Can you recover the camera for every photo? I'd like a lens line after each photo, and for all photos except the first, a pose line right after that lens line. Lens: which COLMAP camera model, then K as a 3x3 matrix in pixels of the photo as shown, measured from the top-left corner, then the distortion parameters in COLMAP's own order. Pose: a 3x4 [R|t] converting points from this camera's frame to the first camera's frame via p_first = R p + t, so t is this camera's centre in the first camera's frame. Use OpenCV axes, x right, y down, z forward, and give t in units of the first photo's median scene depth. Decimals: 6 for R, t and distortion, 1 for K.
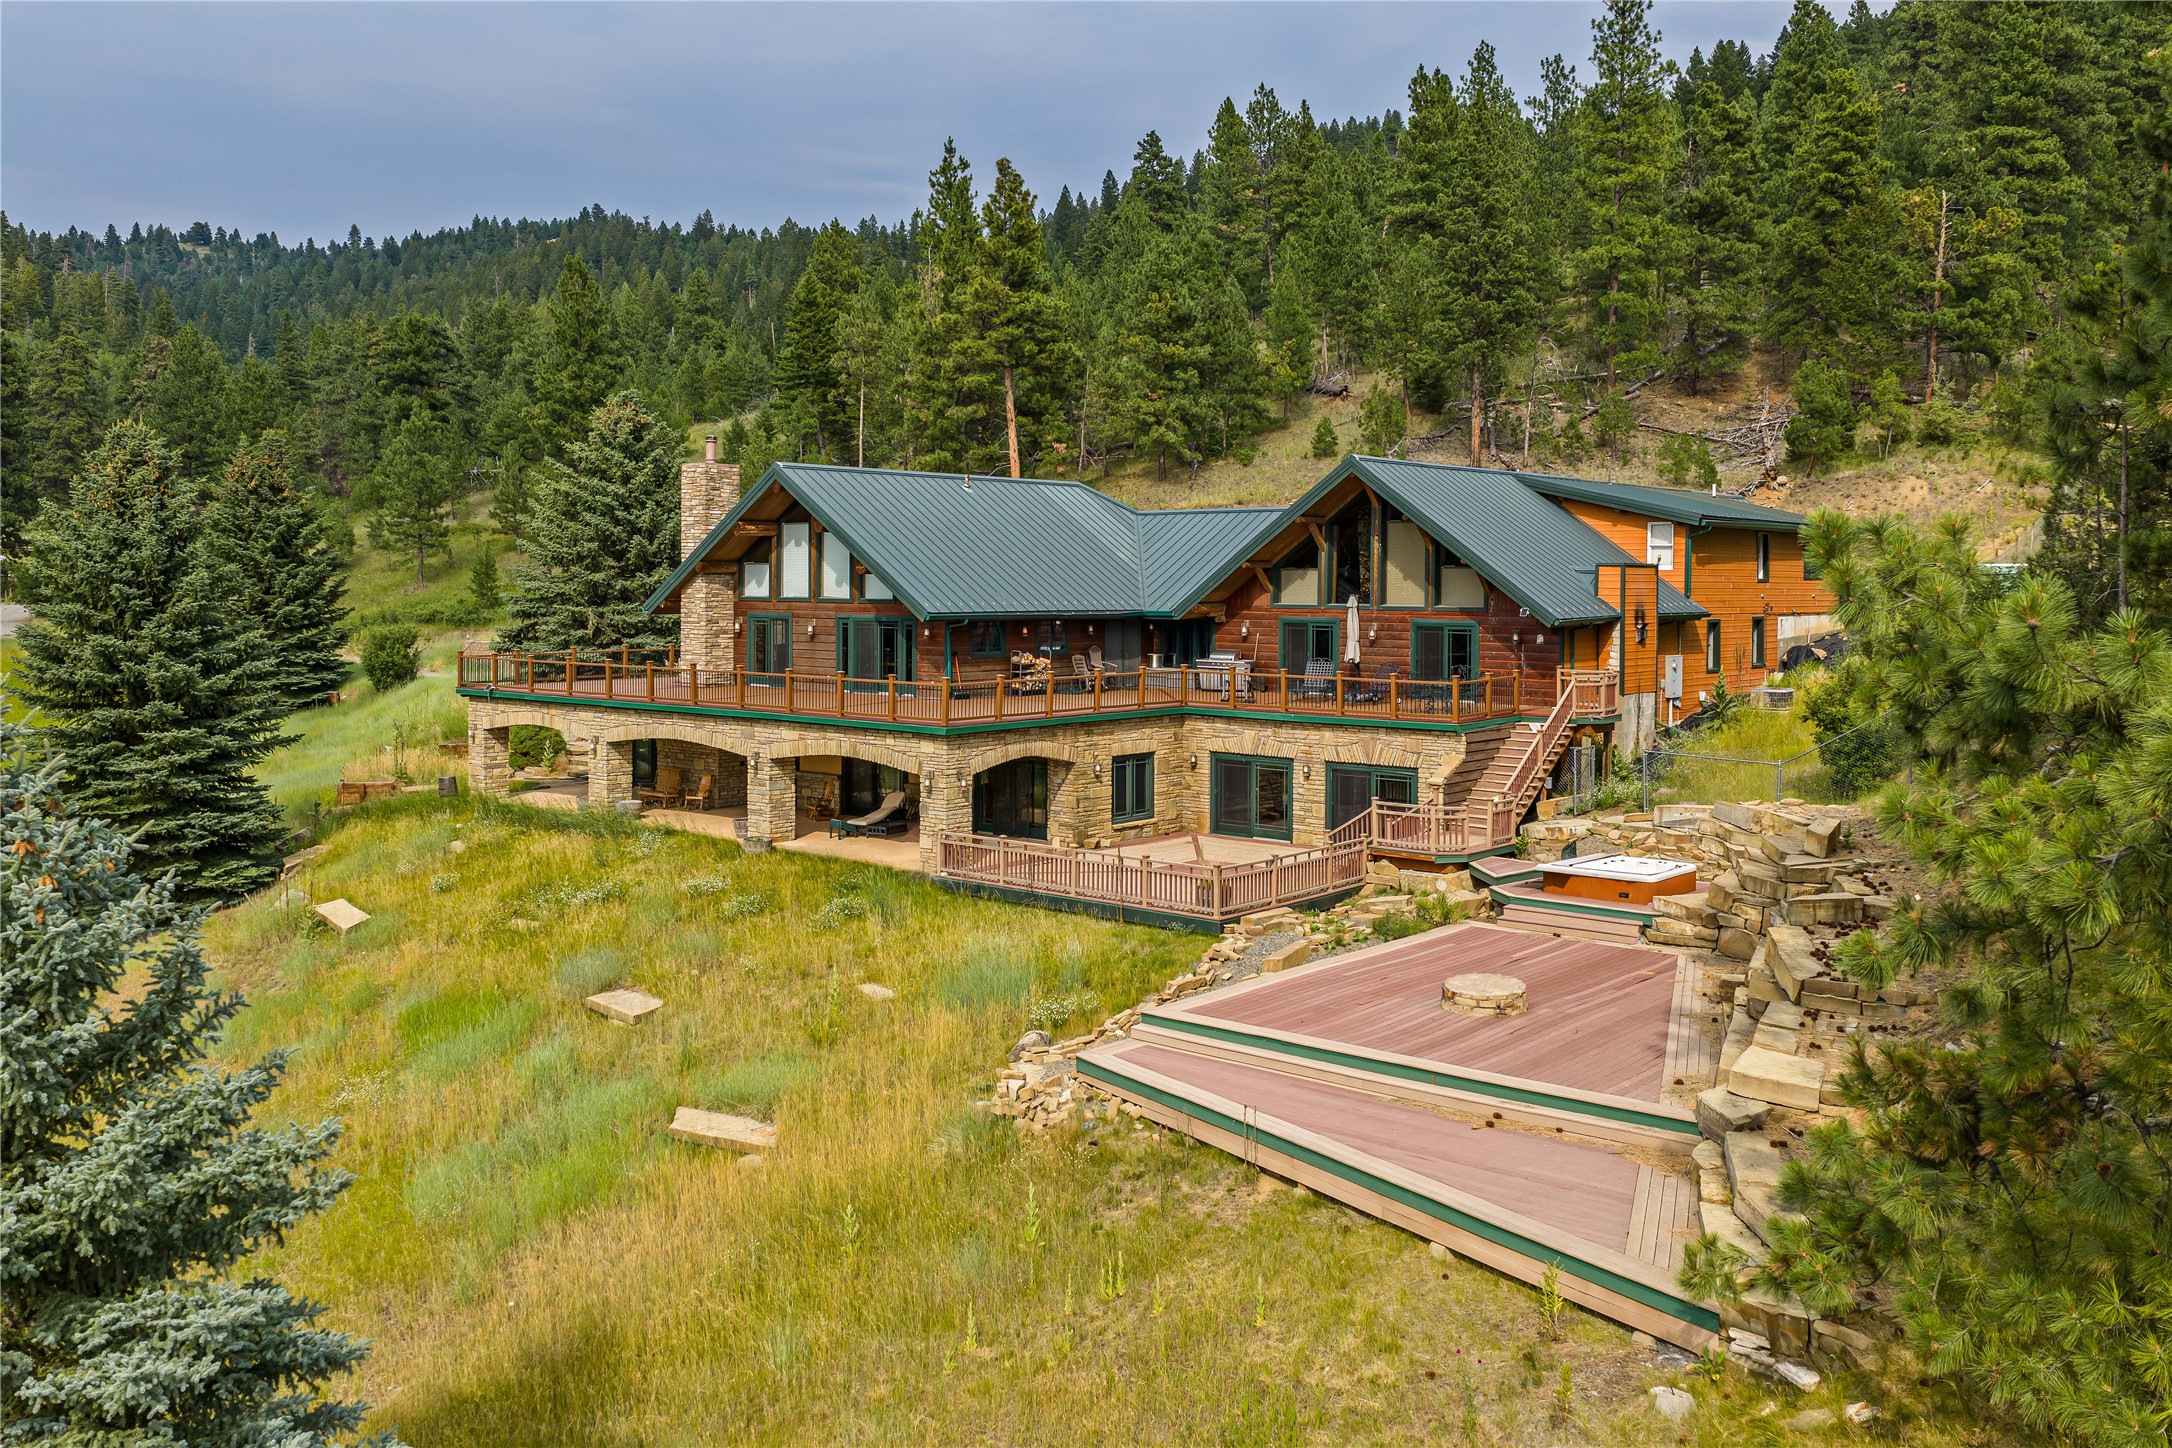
lens RADIAL K [[1803.8, 0, 1094.2], [0, 1803.8, 685.7], [0, 0, 1]] dist [0.022276, -0.018203]
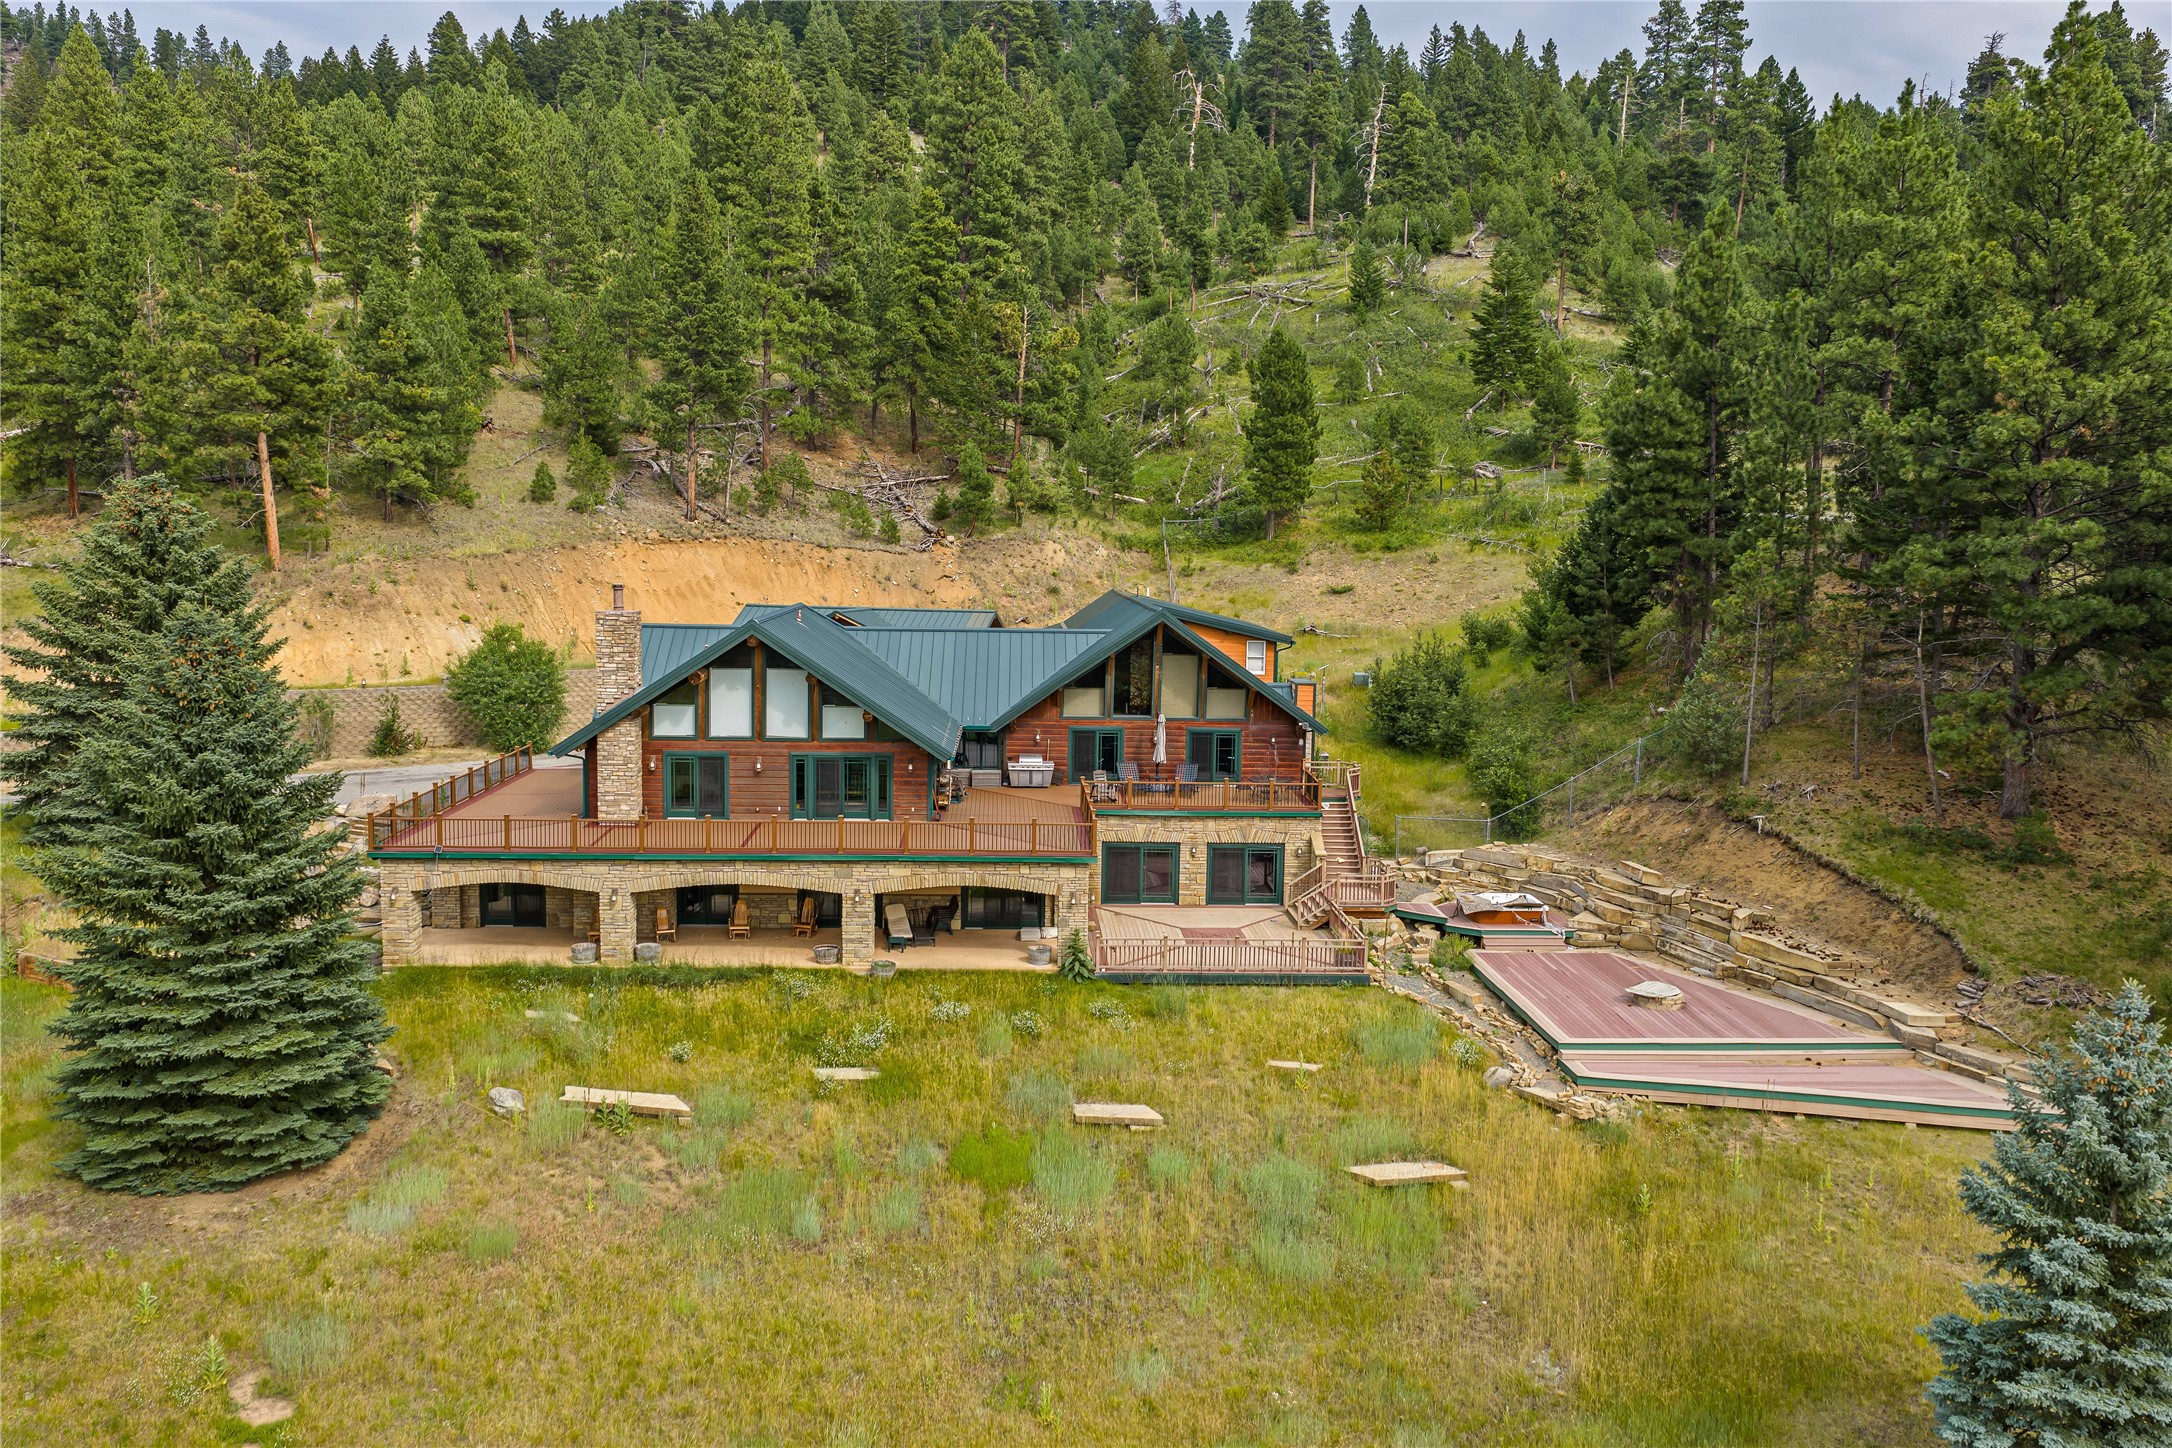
lens RADIAL K [[1803.8, 0, 1081.4], [0, 1803.8, 754.0], [0, 0, 1]] dist [0.022276, -0.018203]
pose [[0.734960, -0.074984, 0.673952, -0.760573], [0.028940, 0.996430, 0.079304, -0.120857], [-0.677493, -0.038781, 0.734507, 0.064567]]
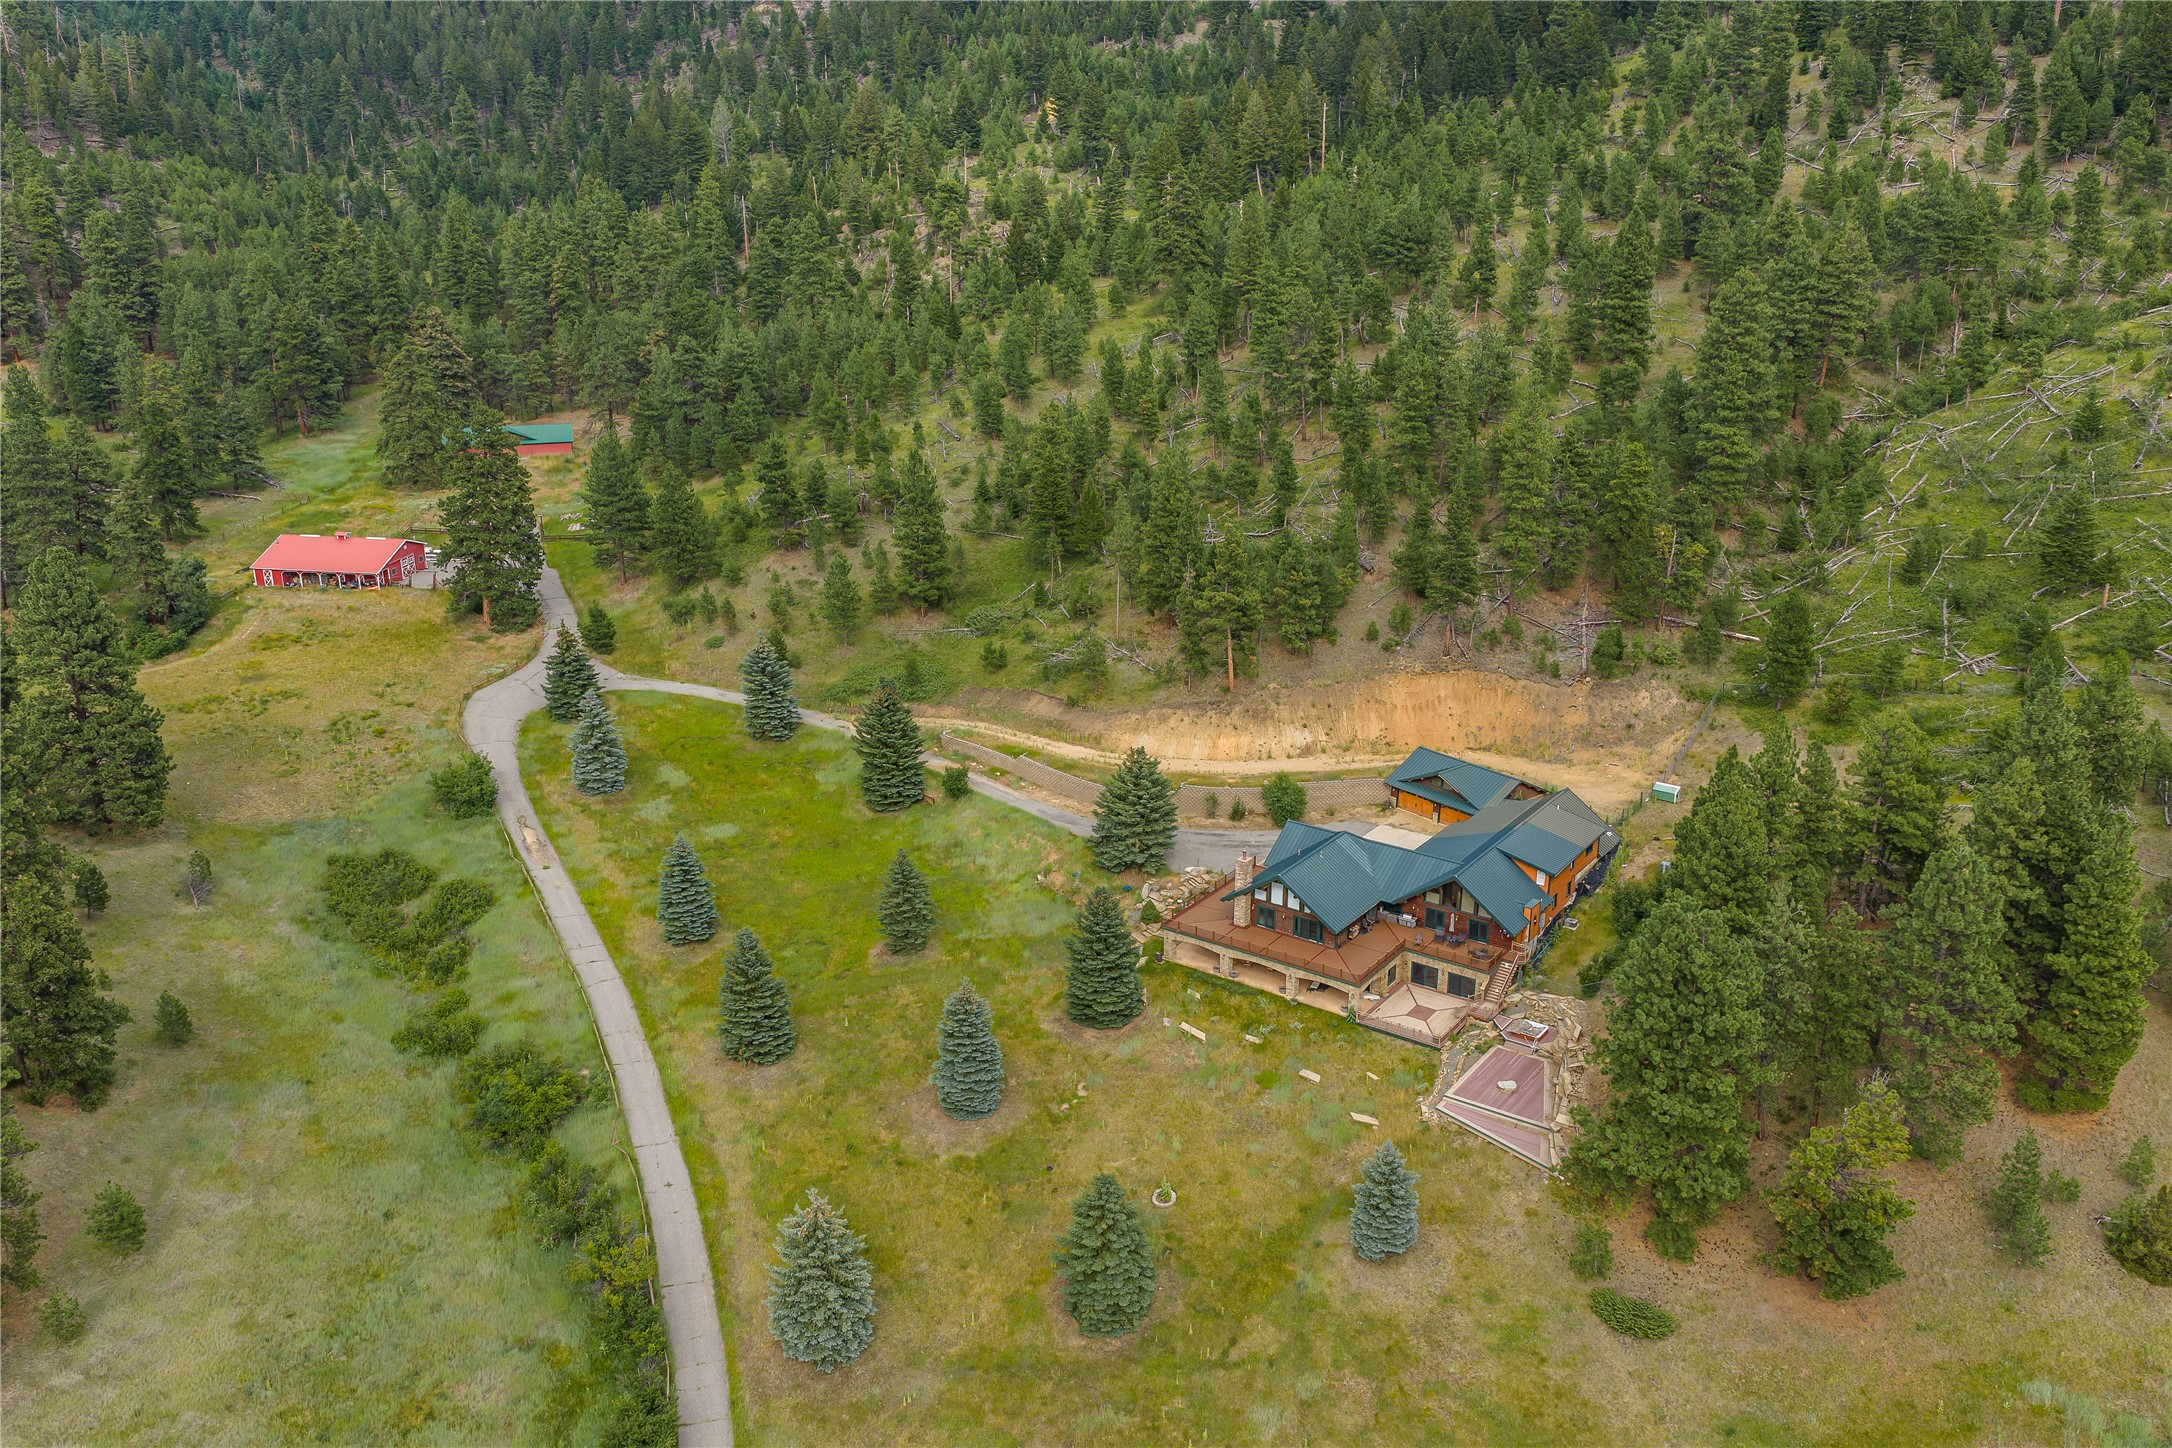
lens RADIAL K [[1803.8, 0, 1075.3], [0, 1803.8, 712.2], [0, 0, 1]] dist [0.022276, -0.018203]
pose [[0.996583, -0.029796, 0.077042, -0.777878], [0.008672, 0.965262, 0.261140, -1.248557], [-0.082147, -0.259580, 0.962221, -2.011933]]
